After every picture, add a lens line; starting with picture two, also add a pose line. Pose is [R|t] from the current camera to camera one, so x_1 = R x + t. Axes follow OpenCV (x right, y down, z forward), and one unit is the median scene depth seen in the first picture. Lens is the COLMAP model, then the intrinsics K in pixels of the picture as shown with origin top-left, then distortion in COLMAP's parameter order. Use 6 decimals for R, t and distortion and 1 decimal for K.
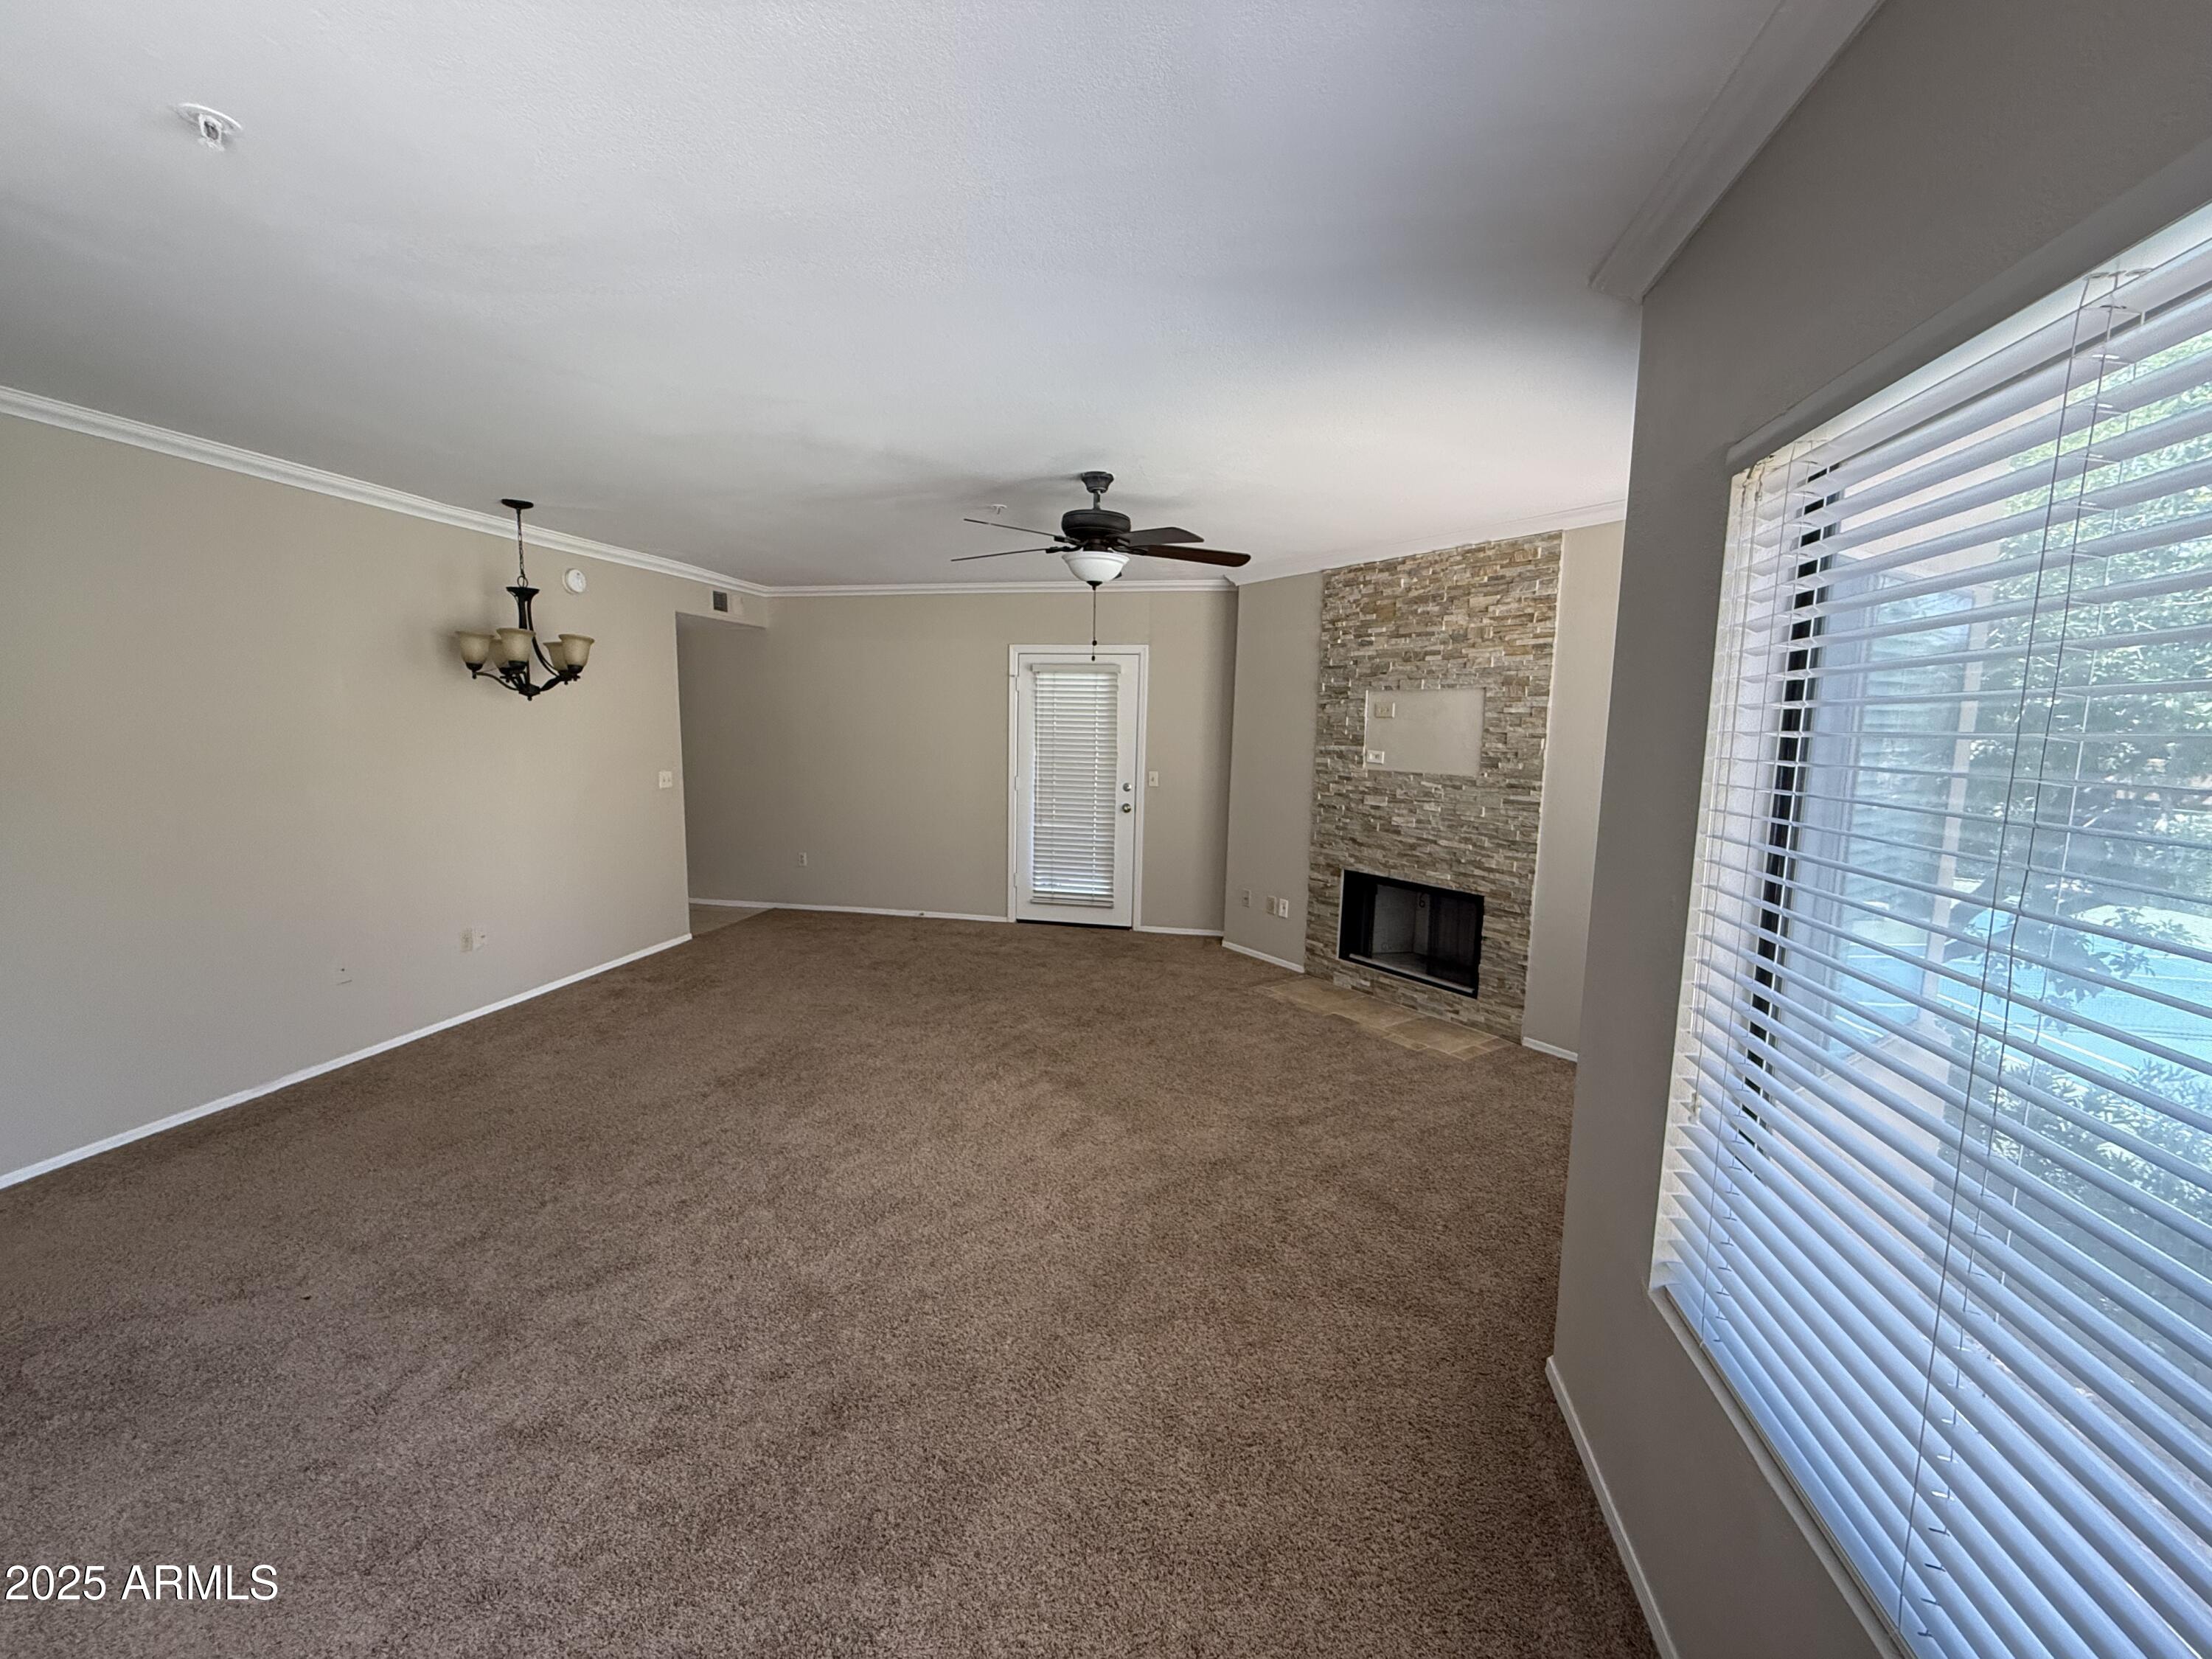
lens RADIAL K [[881.8, 0, 1096.3], [0, 881.8, 827.7], [0, 0, 1]] dist [0.000394, 0.000398]
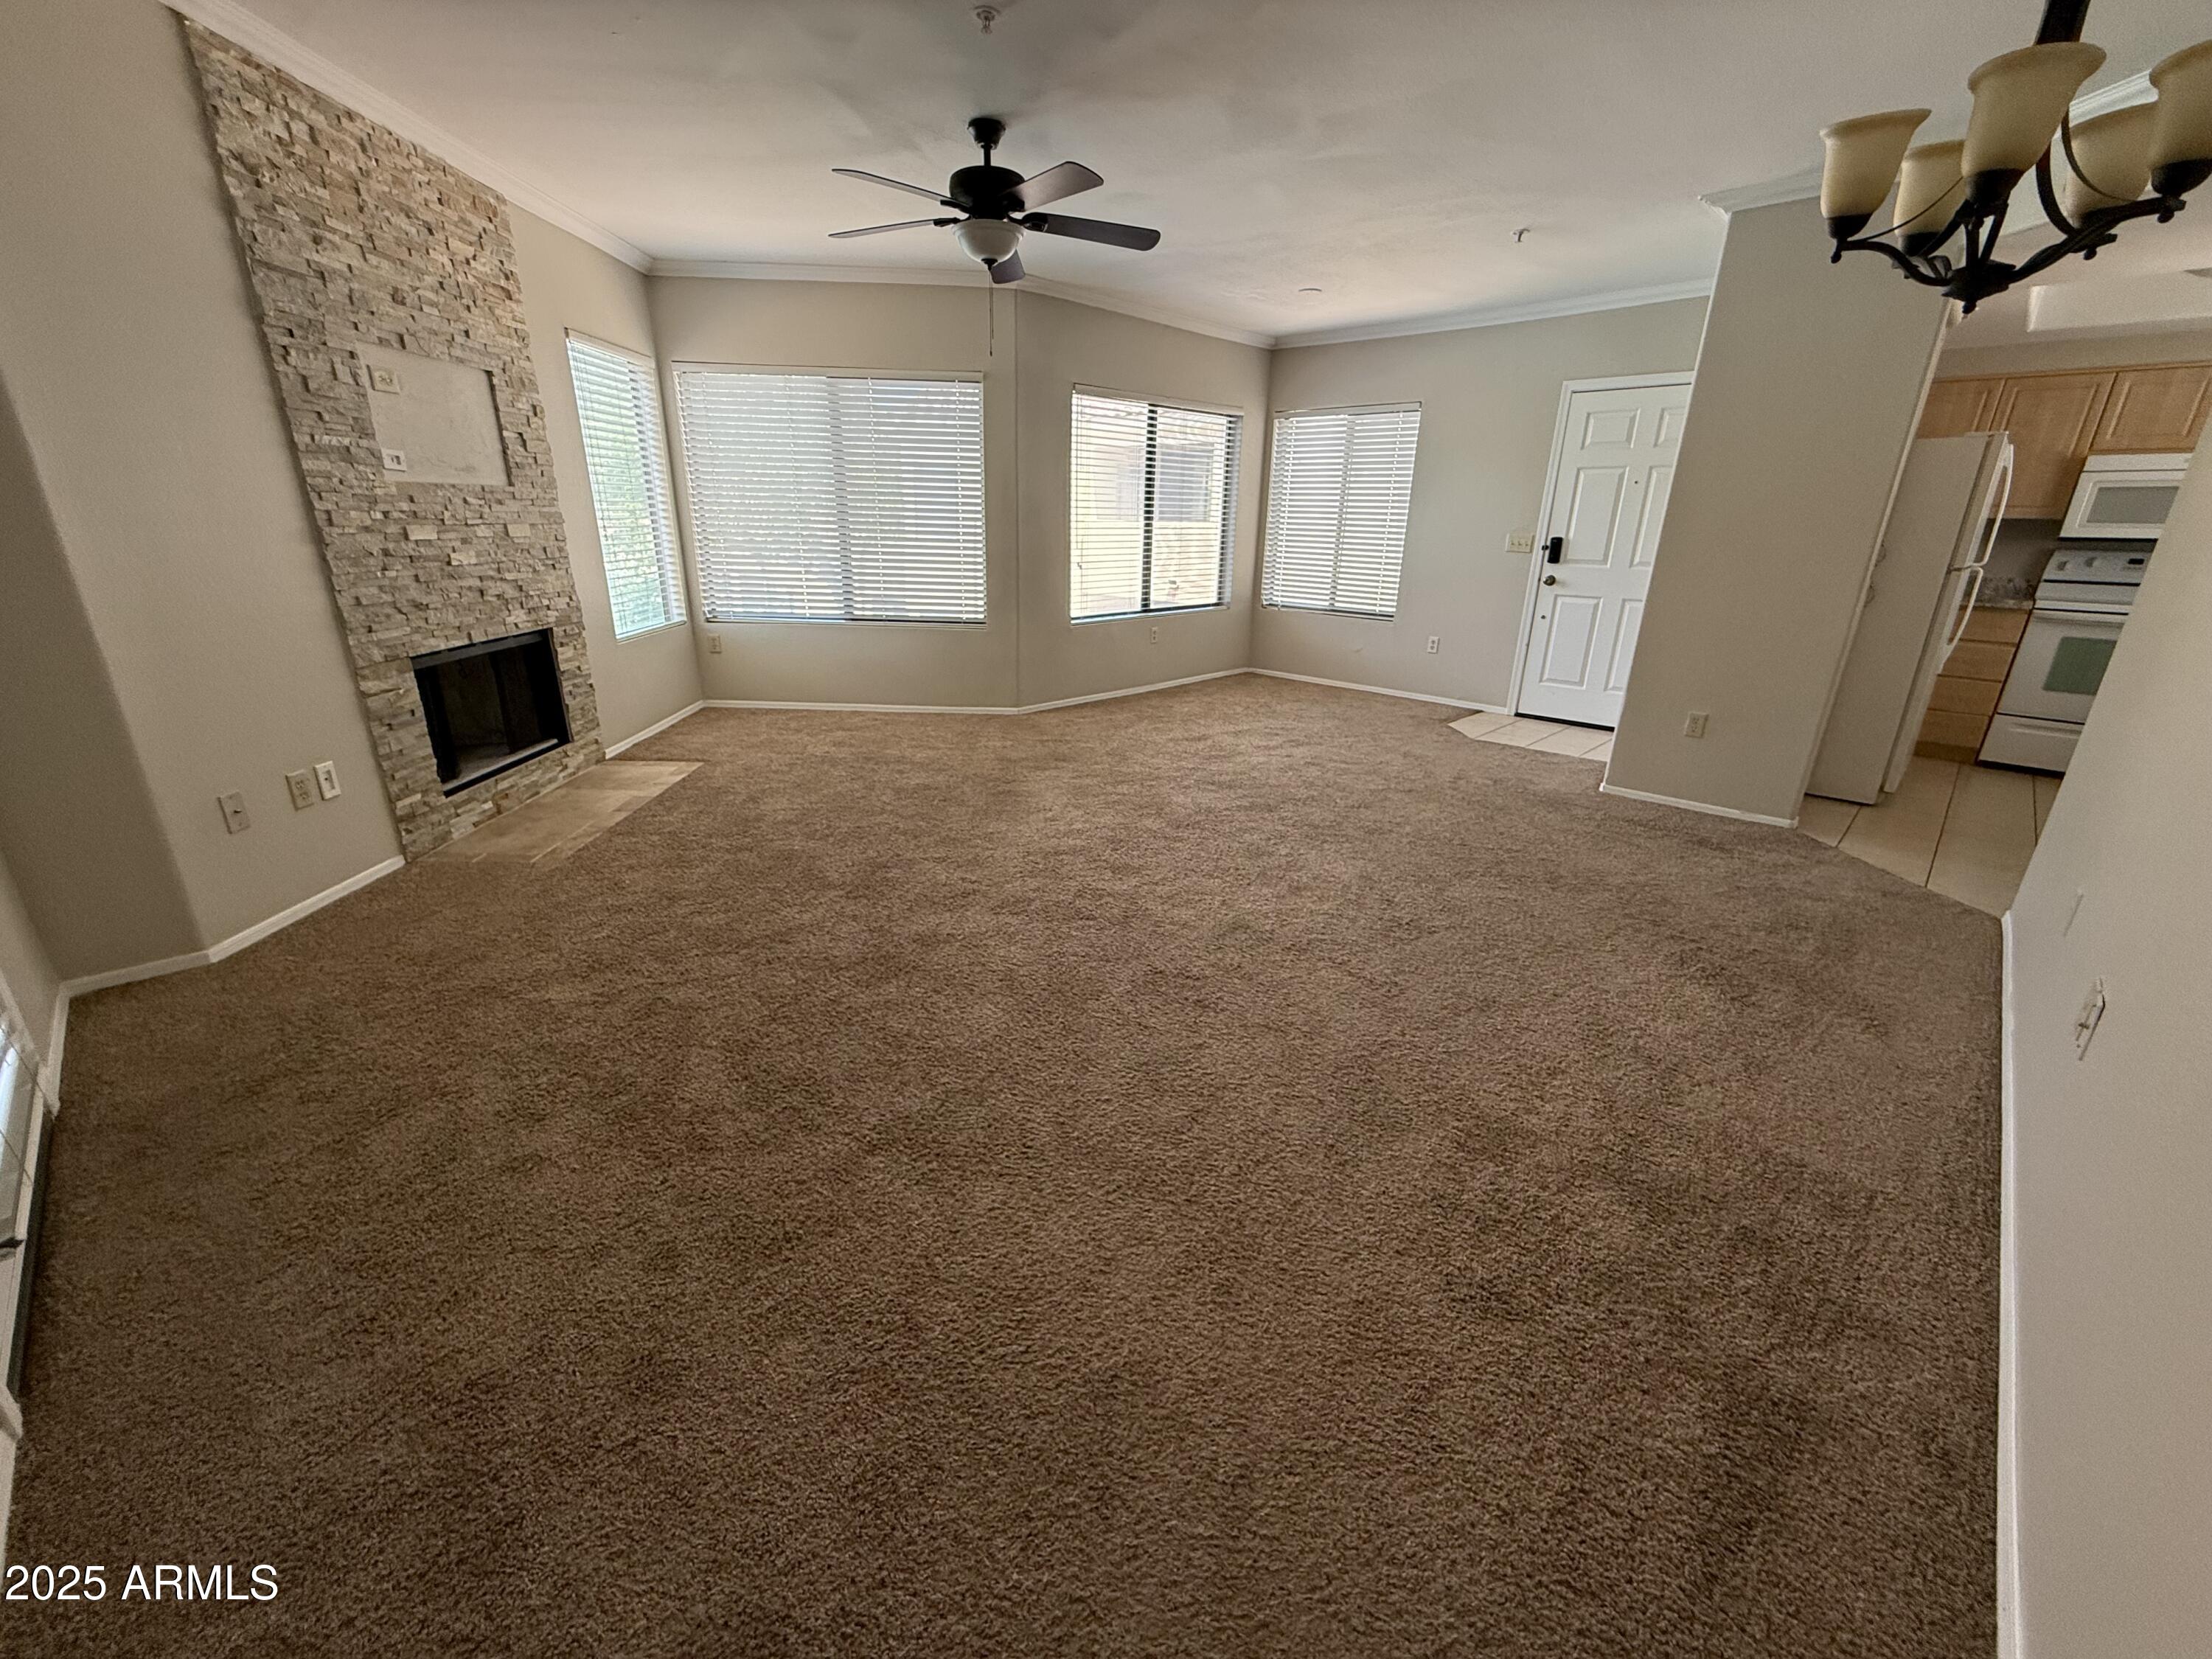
lens RADIAL K [[881.8, 0, 1096.3], [0, 881.8, 827.7], [0, 0, 1]] dist [0.000394, 0.000398]
pose [[-0.845942, -0.206638, 0.491612, -0.505612], [0.032547, 0.900150, 0.434363, -0.109092], [-0.532280, 0.383446, -0.754749, 1.413347]]
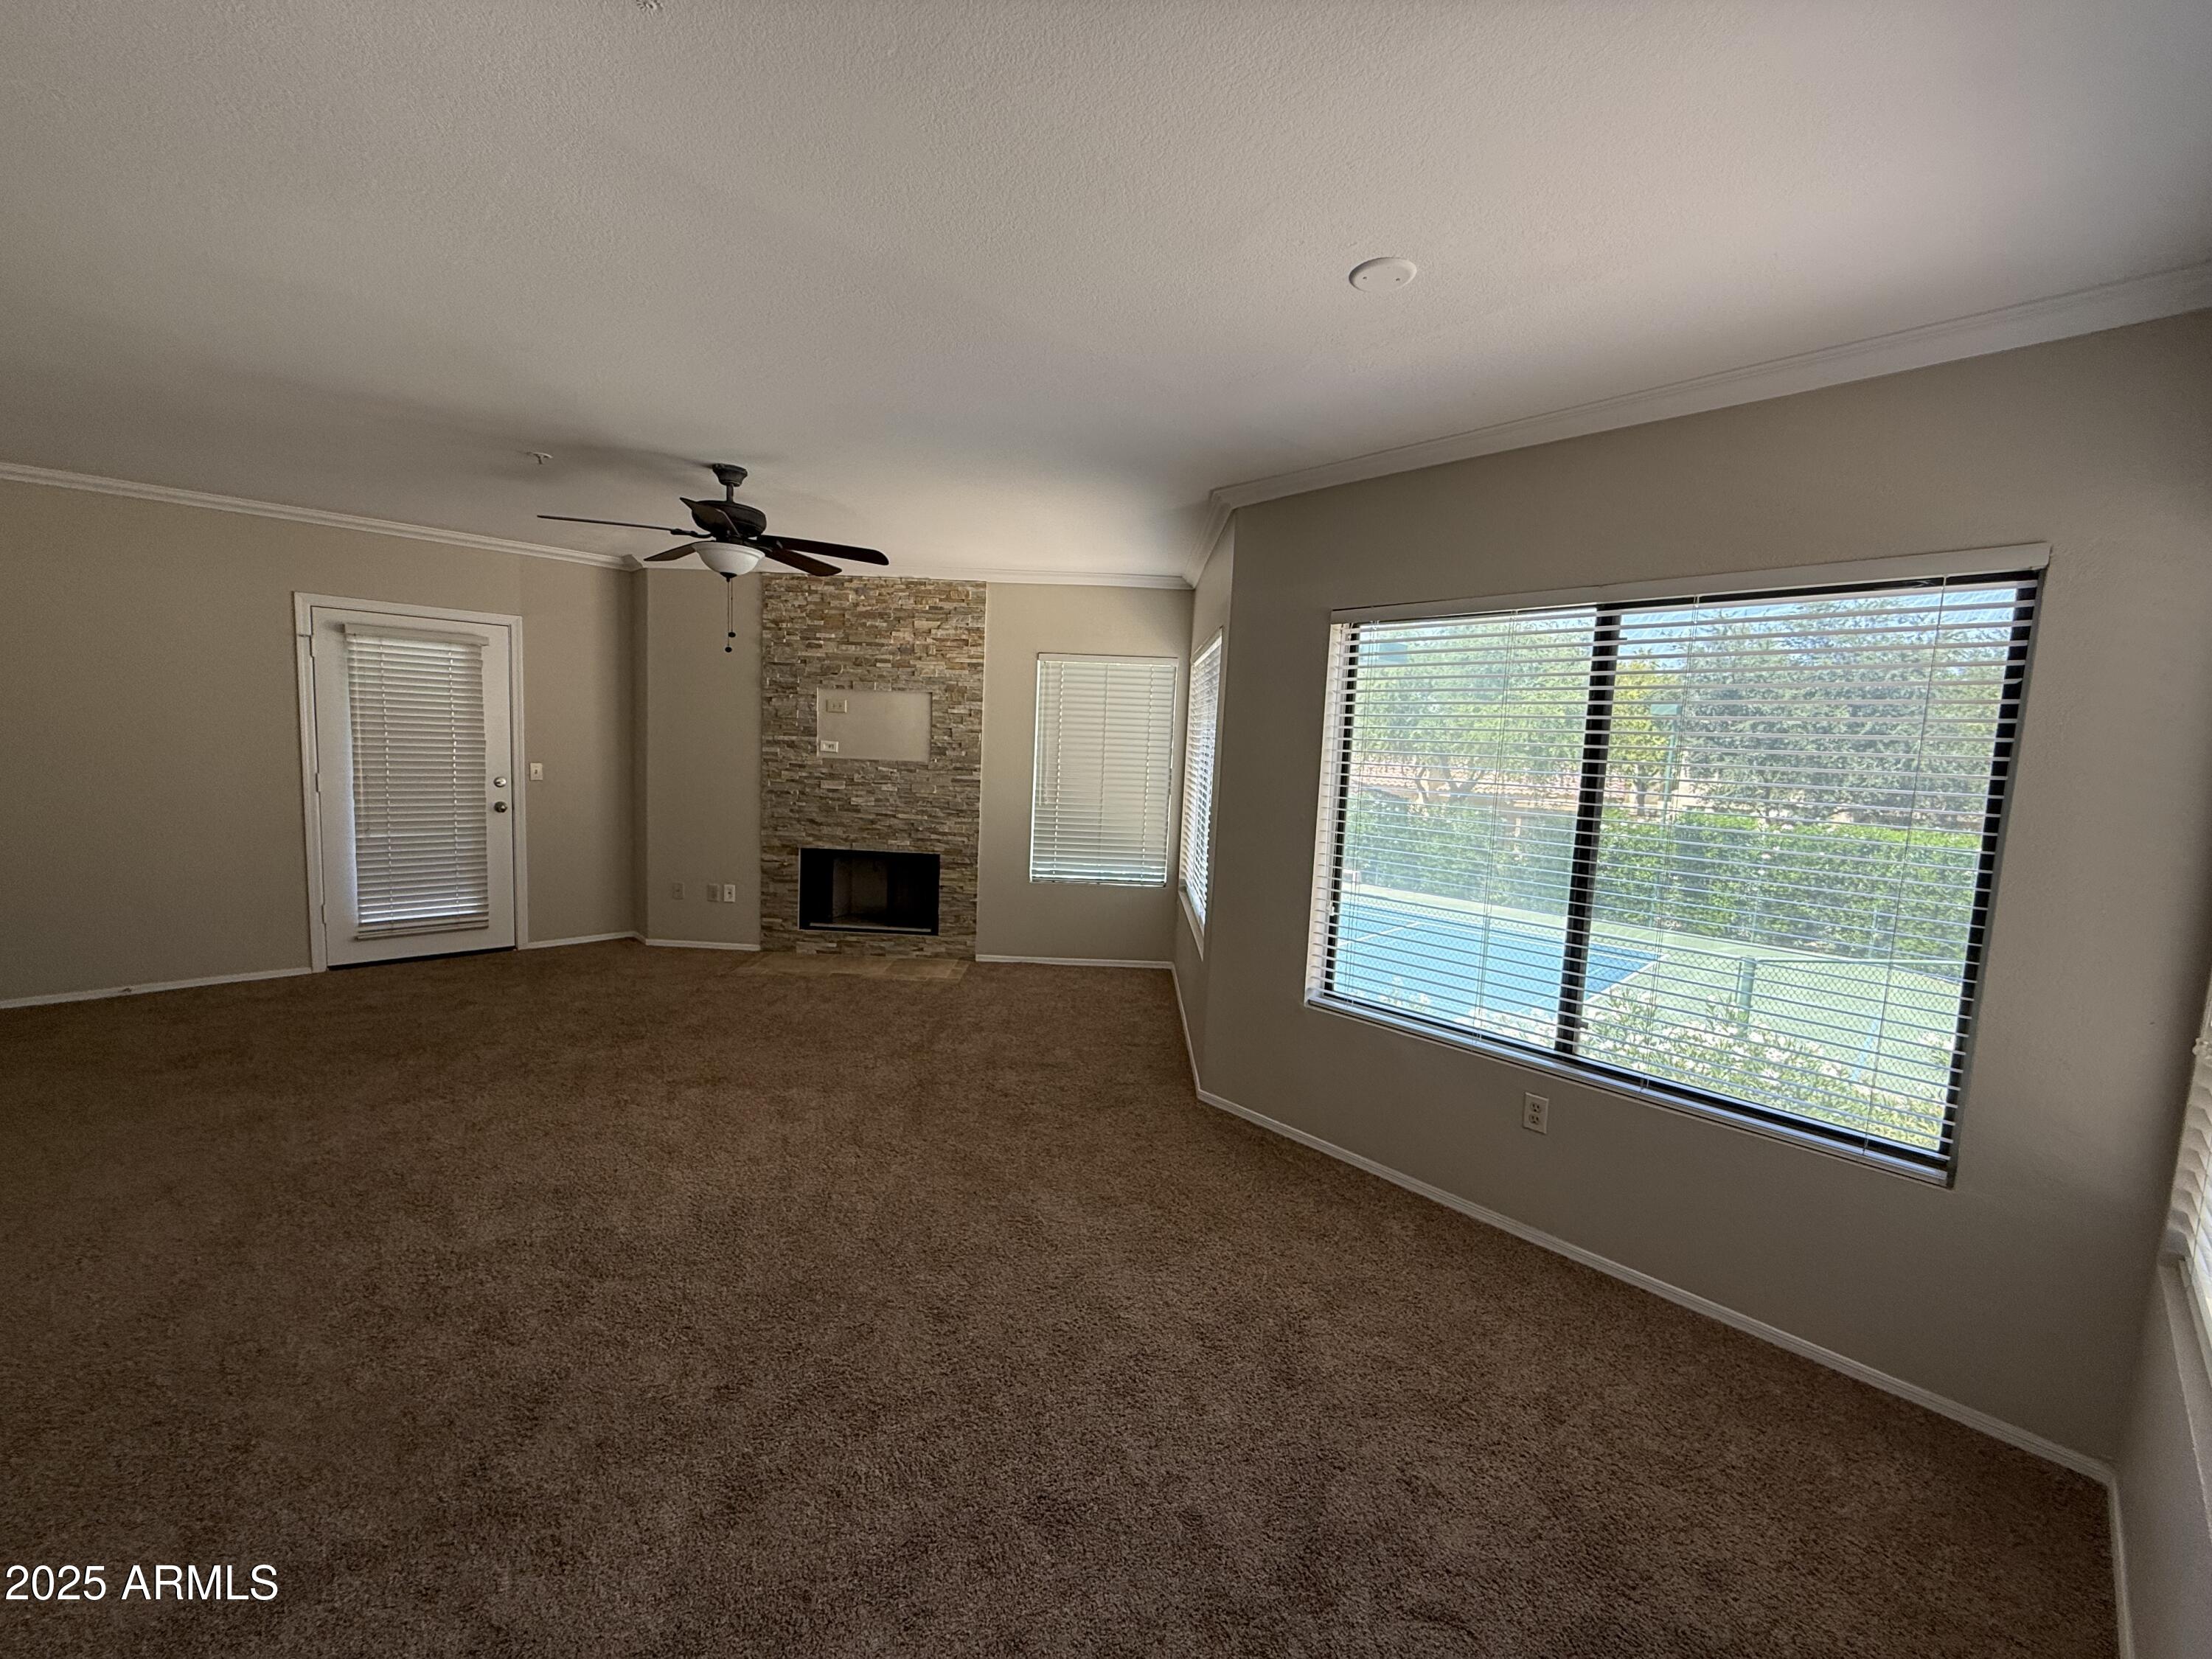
lens RADIAL K [[881.8, 0, 1096.3], [0, 881.8, 827.7], [0, 0, 1]] dist [0.000394, 0.000398]
pose [[0.575066, -0.078231, 0.814358, -0.457791], [0.065324, 0.996630, 0.049611, -0.010136], [-0.815495, 0.024668, 0.578239, 0.063668]]
